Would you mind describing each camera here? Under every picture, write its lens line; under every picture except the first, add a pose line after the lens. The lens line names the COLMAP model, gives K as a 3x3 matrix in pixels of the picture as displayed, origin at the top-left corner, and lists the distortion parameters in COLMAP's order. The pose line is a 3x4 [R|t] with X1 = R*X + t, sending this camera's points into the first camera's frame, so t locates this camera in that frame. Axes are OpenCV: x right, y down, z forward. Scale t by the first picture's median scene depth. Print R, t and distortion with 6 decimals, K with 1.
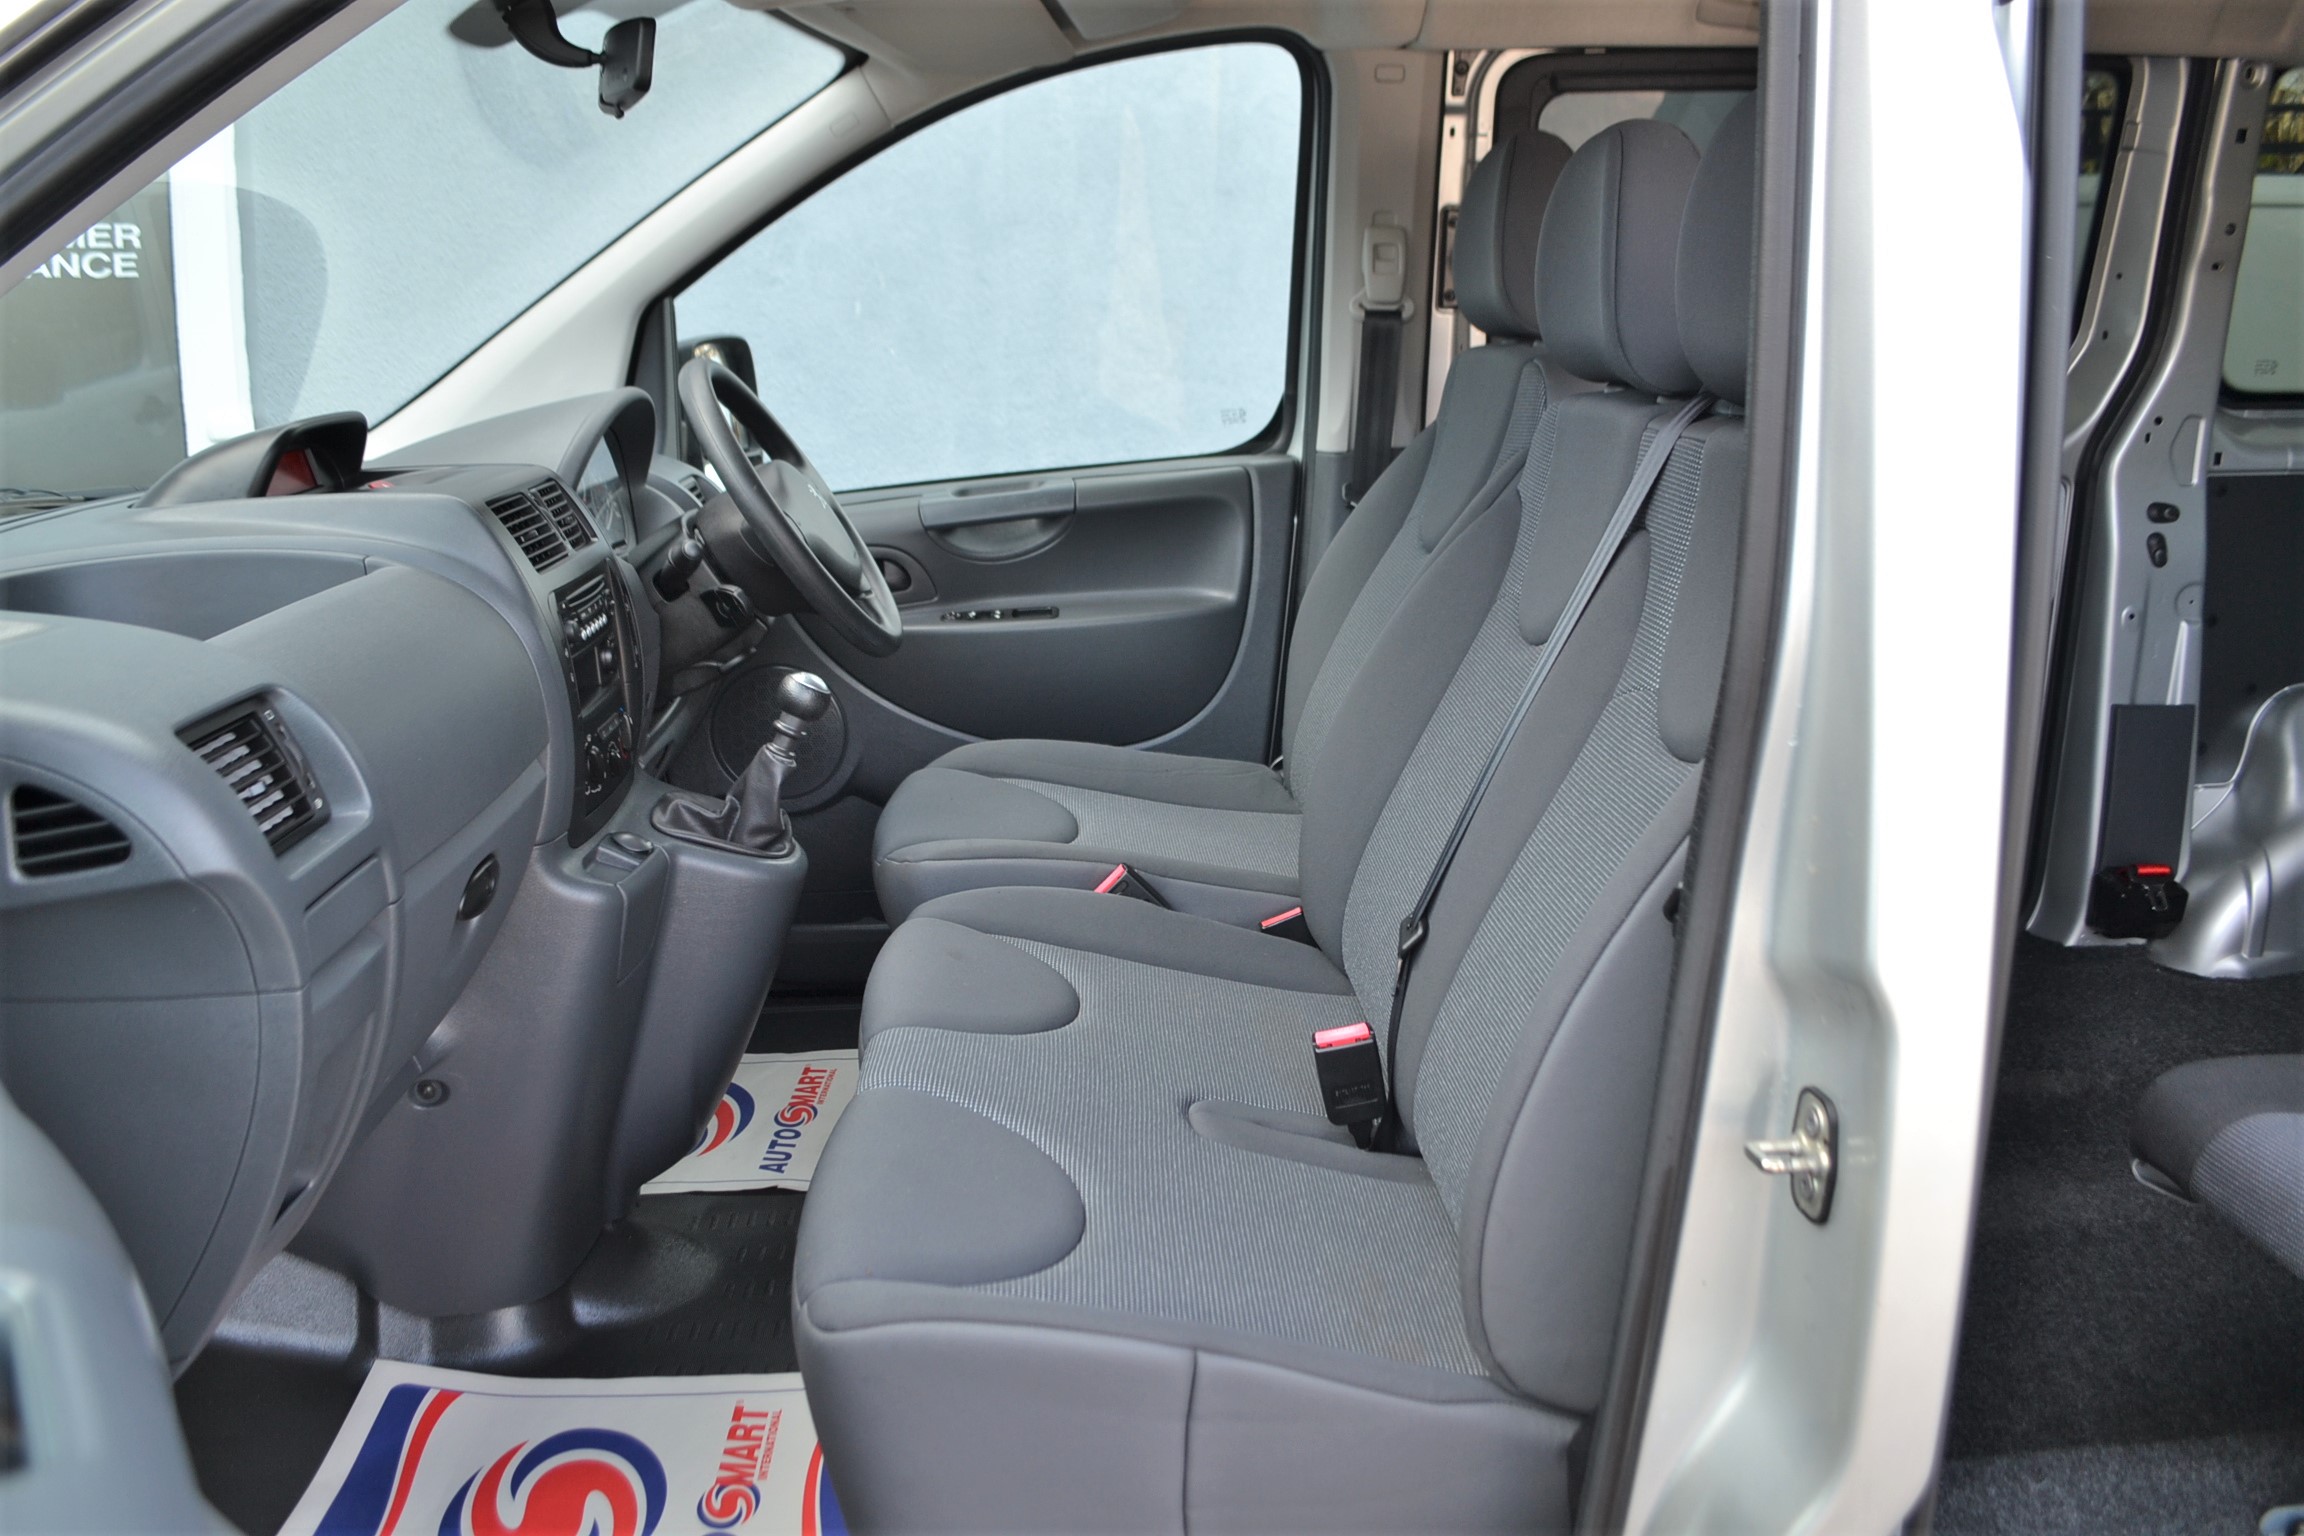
lens RADIAL K [[1825.1, 0, 1150.2], [0, 1825.1, 722.4], [0, 0, 1]] dist [-0.086857, 0.013166]
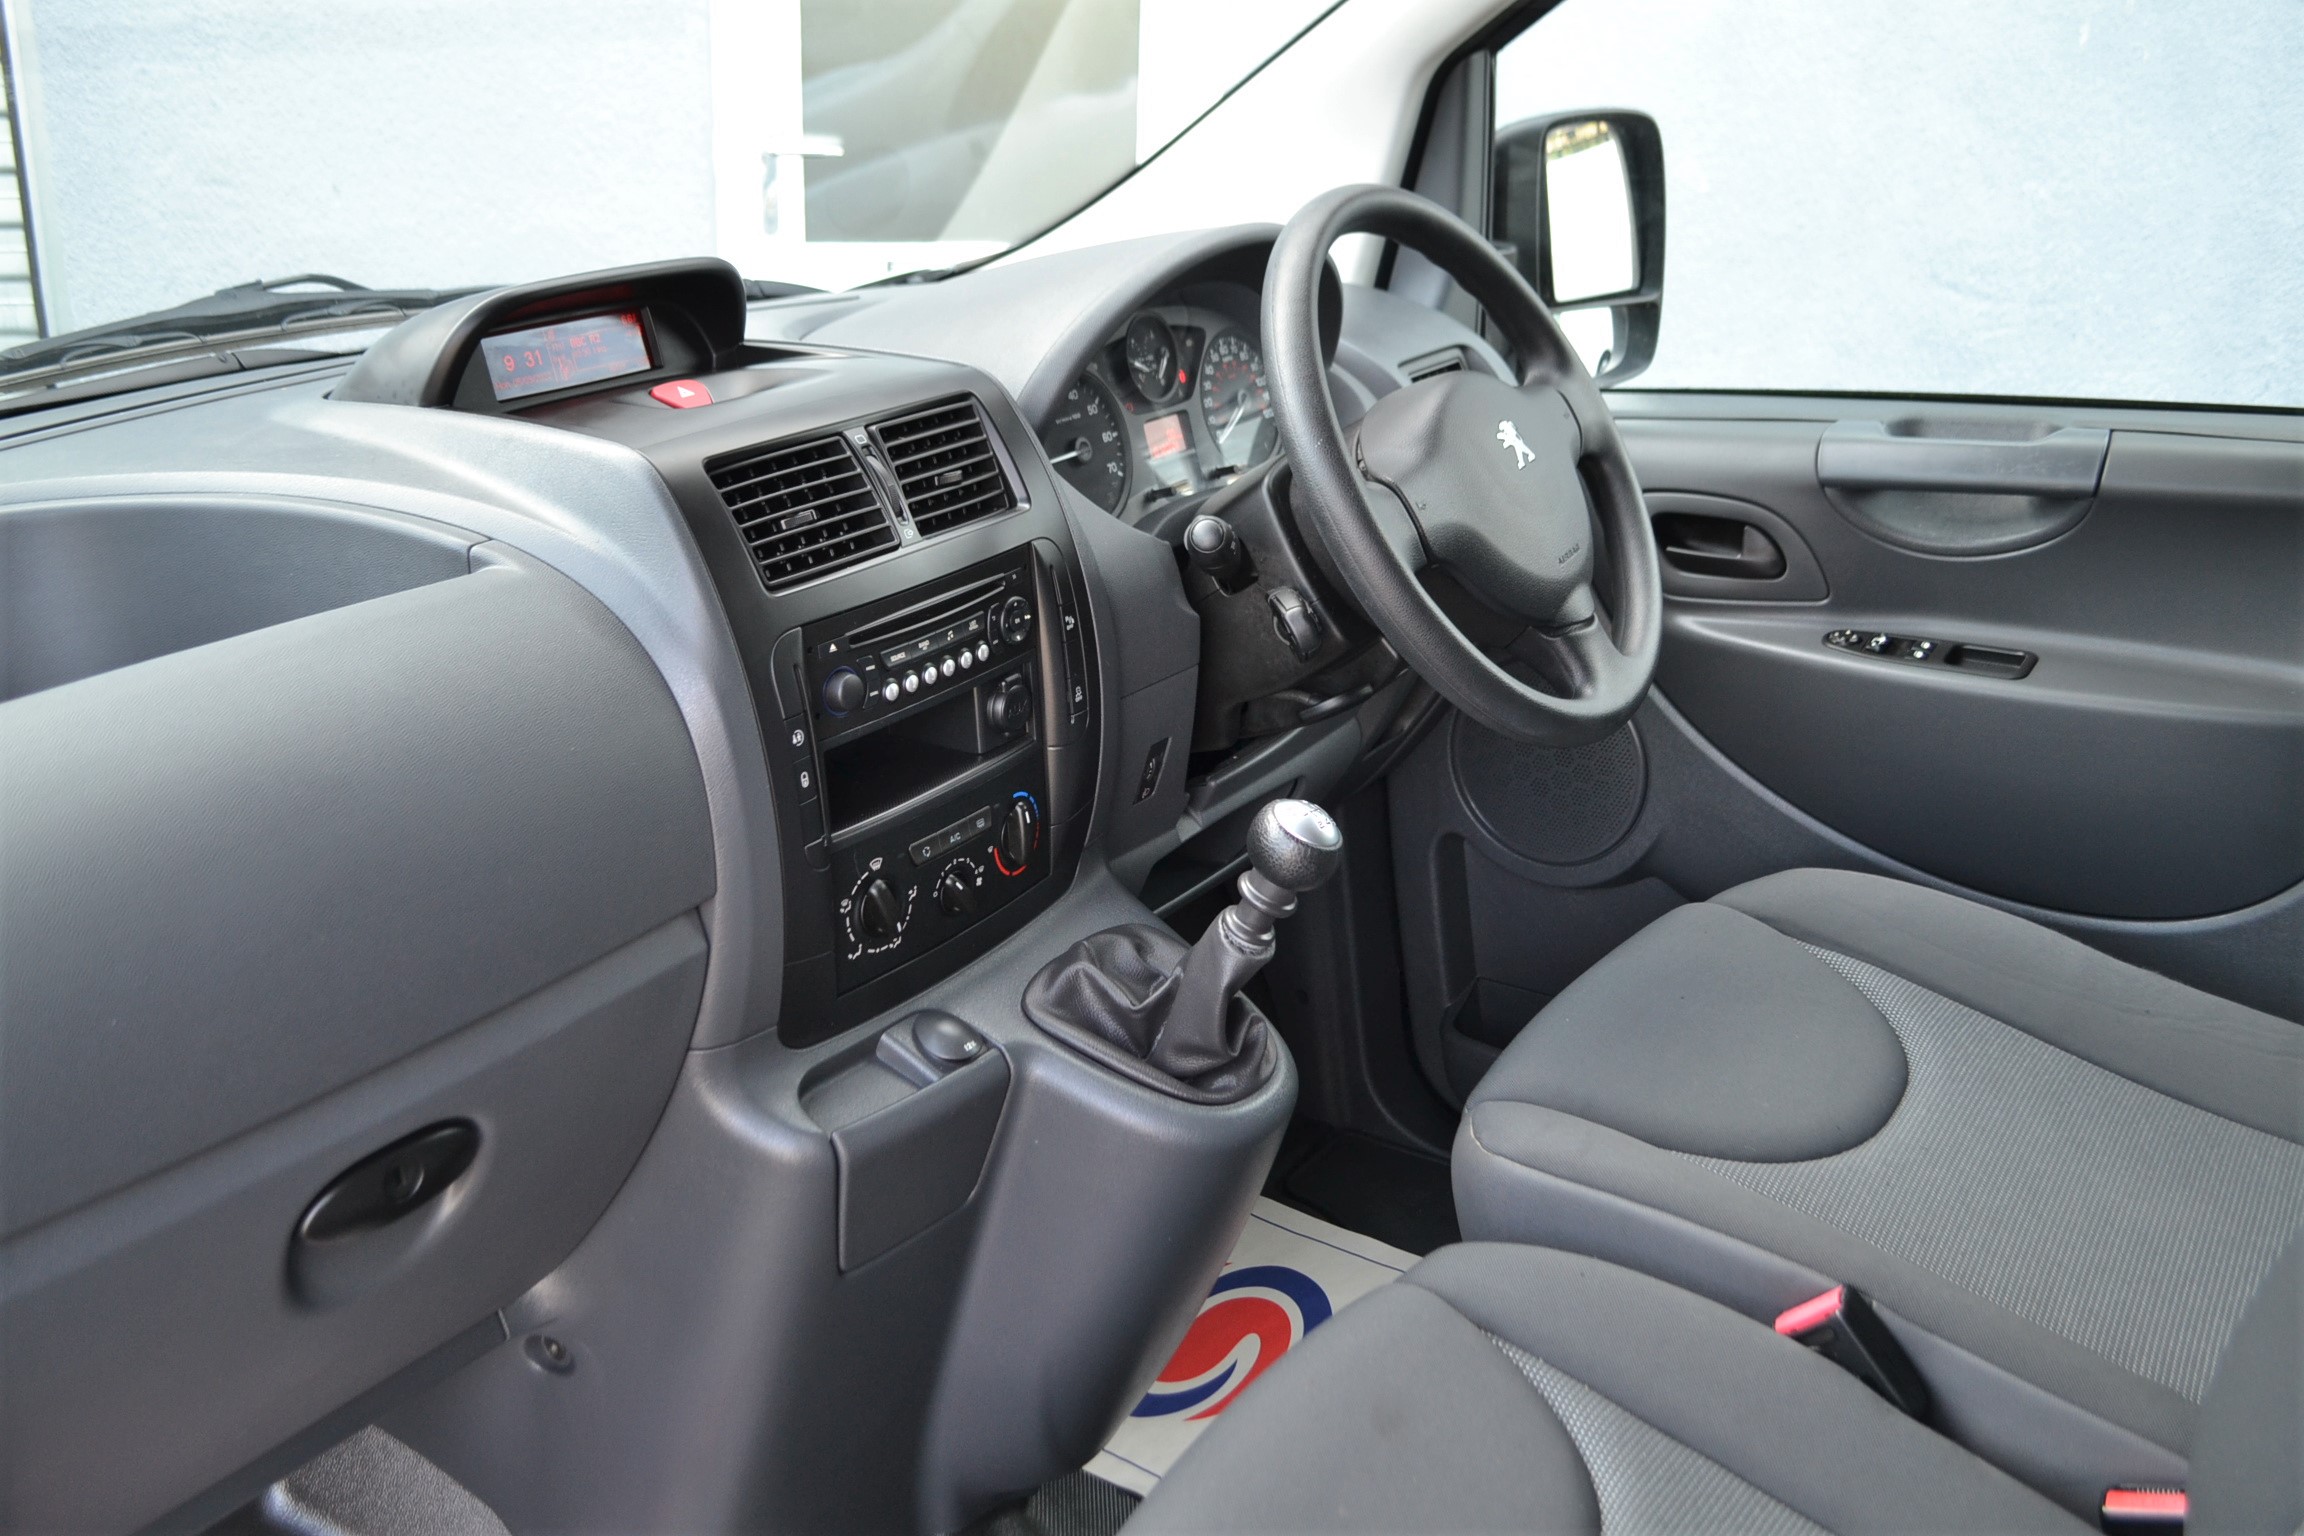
lens RADIAL K [[2110.8, 0, 1152.0], [0, 2110.8, 768.0], [0, 0, 1]] dist [-0.078581, -0.000937]
pose [[0.801606, 0.225079, -0.553865, 0.118129], [-0.144929, 0.971950, 0.185225, -0.140587], [0.580020, -0.068206, 0.811742, 0.427745]]
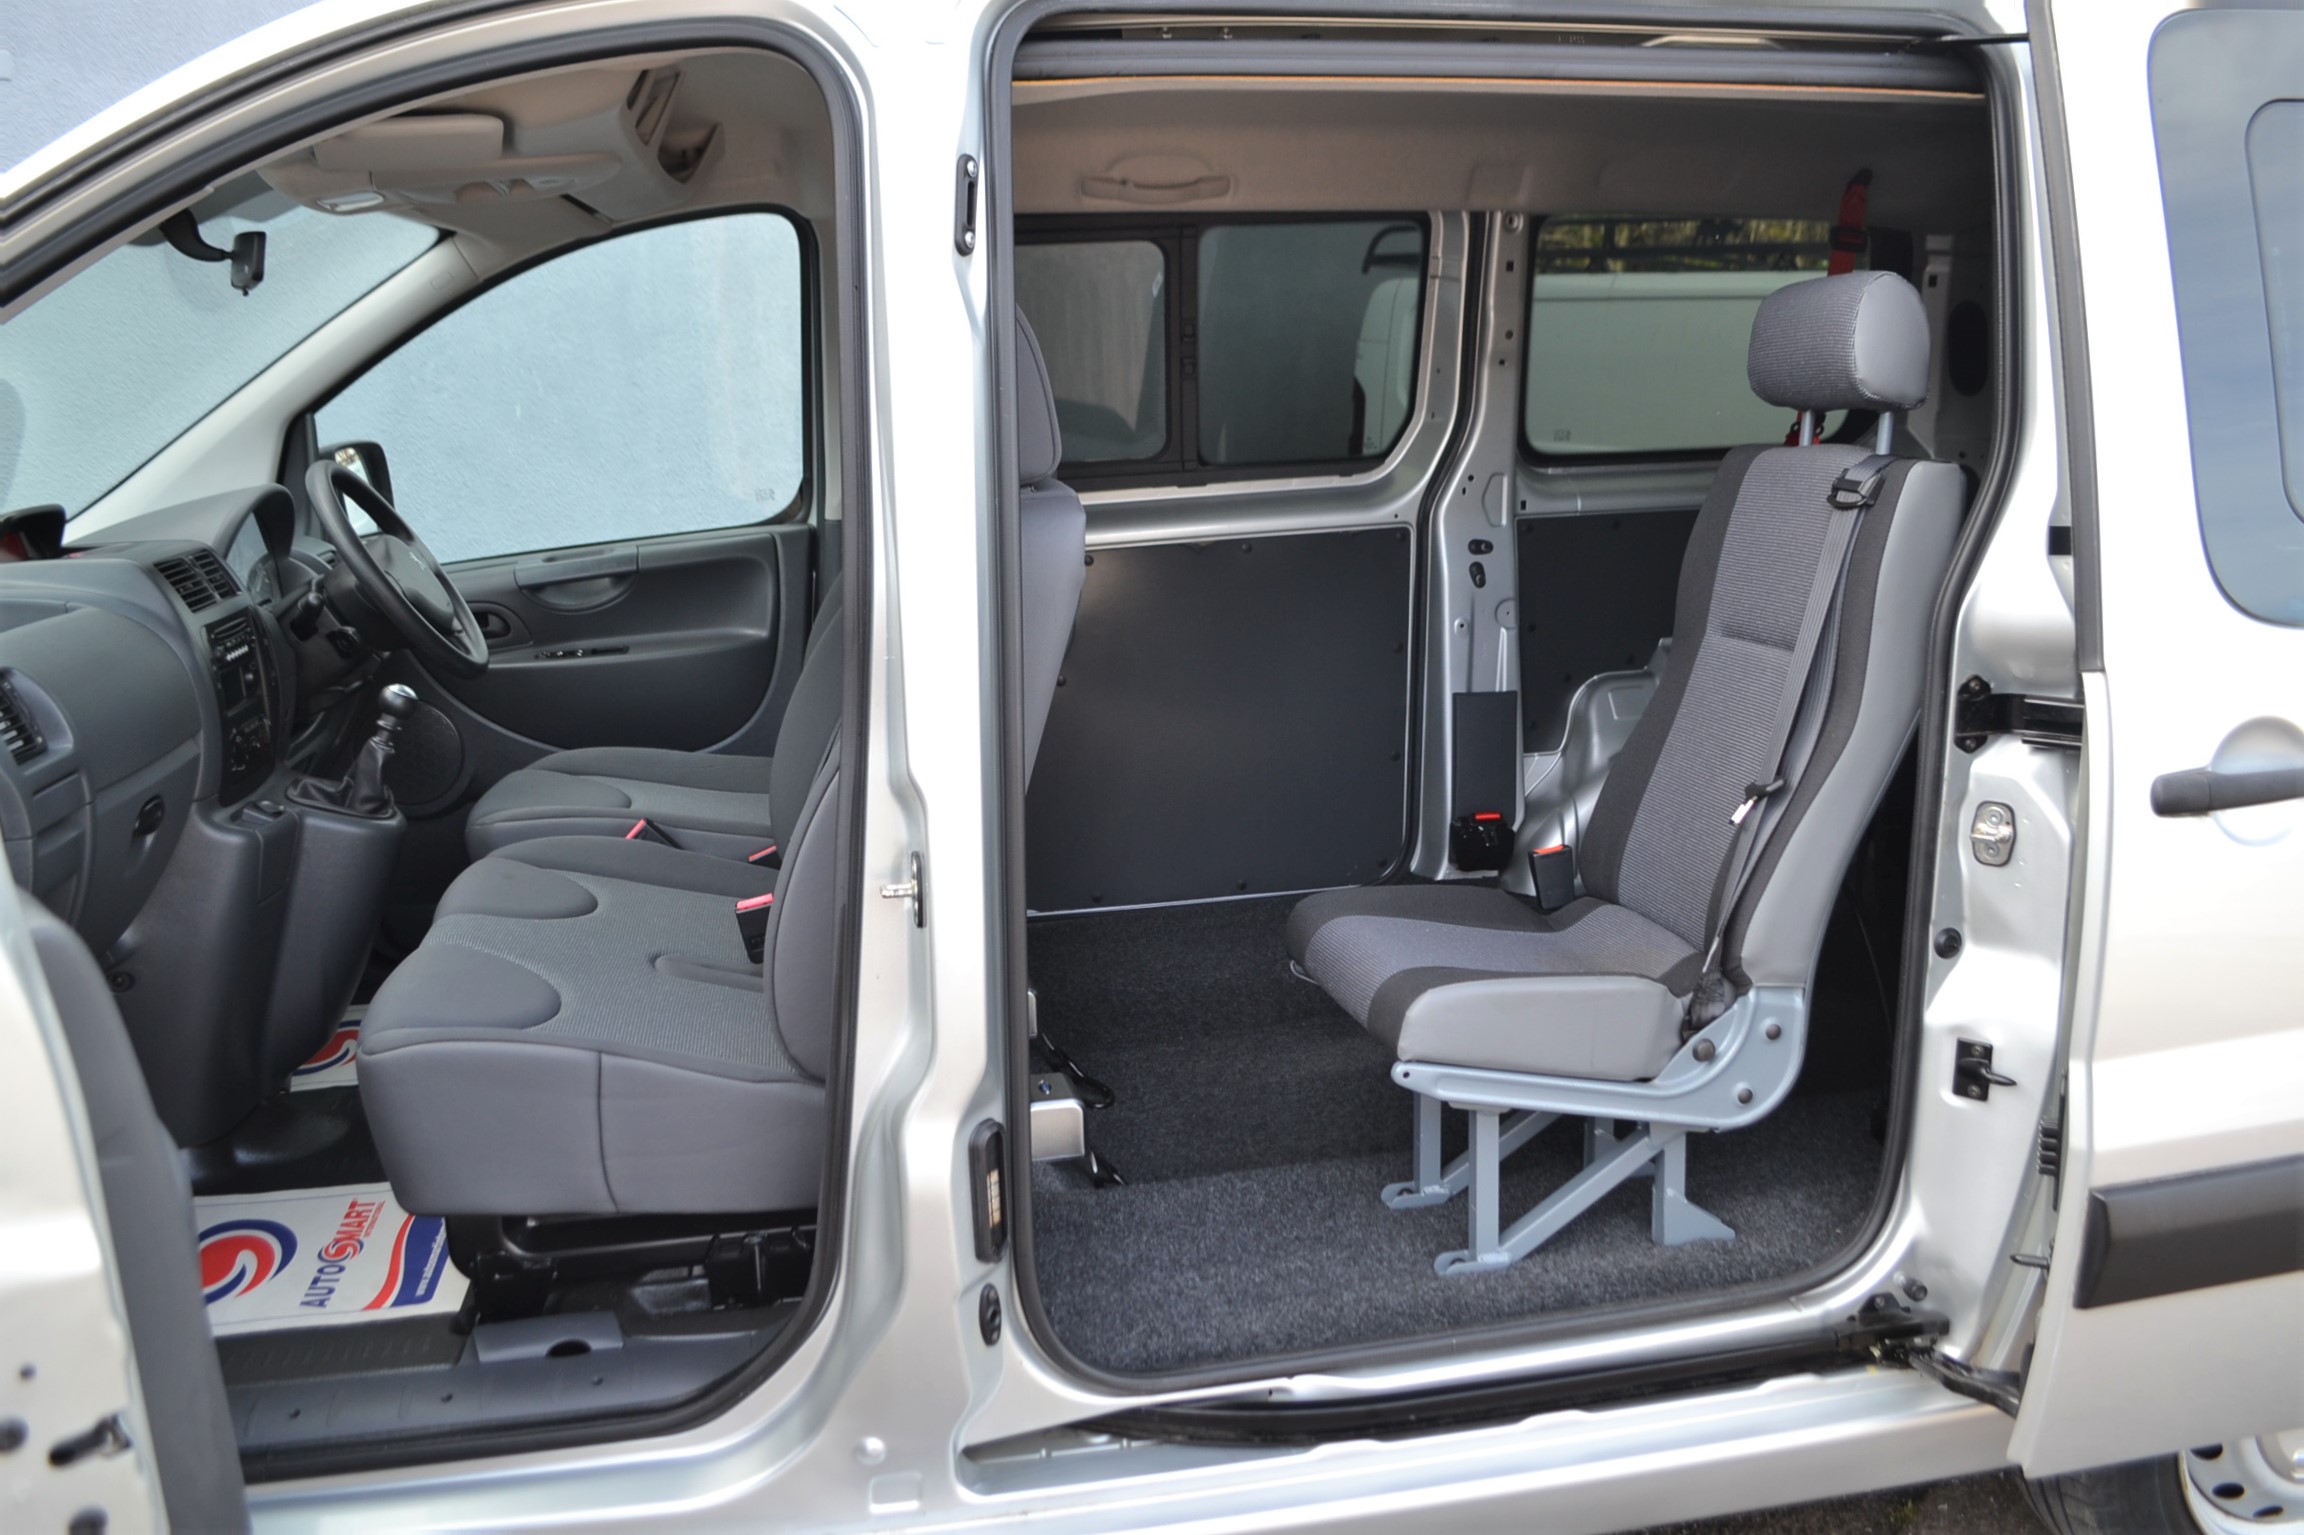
lens RADIAL K [[1825.1, 0, 1150.2], [0, 1825.1, 721.9], [0, 0, 1]] dist [-0.086857, 0.013166]
pose [[0.989642, -0.037793, 0.138494, 0.174919], [0.044228, 0.998066, -0.043682, 0.080988], [-0.136576, 0.049355, 0.989399, -0.406078]]
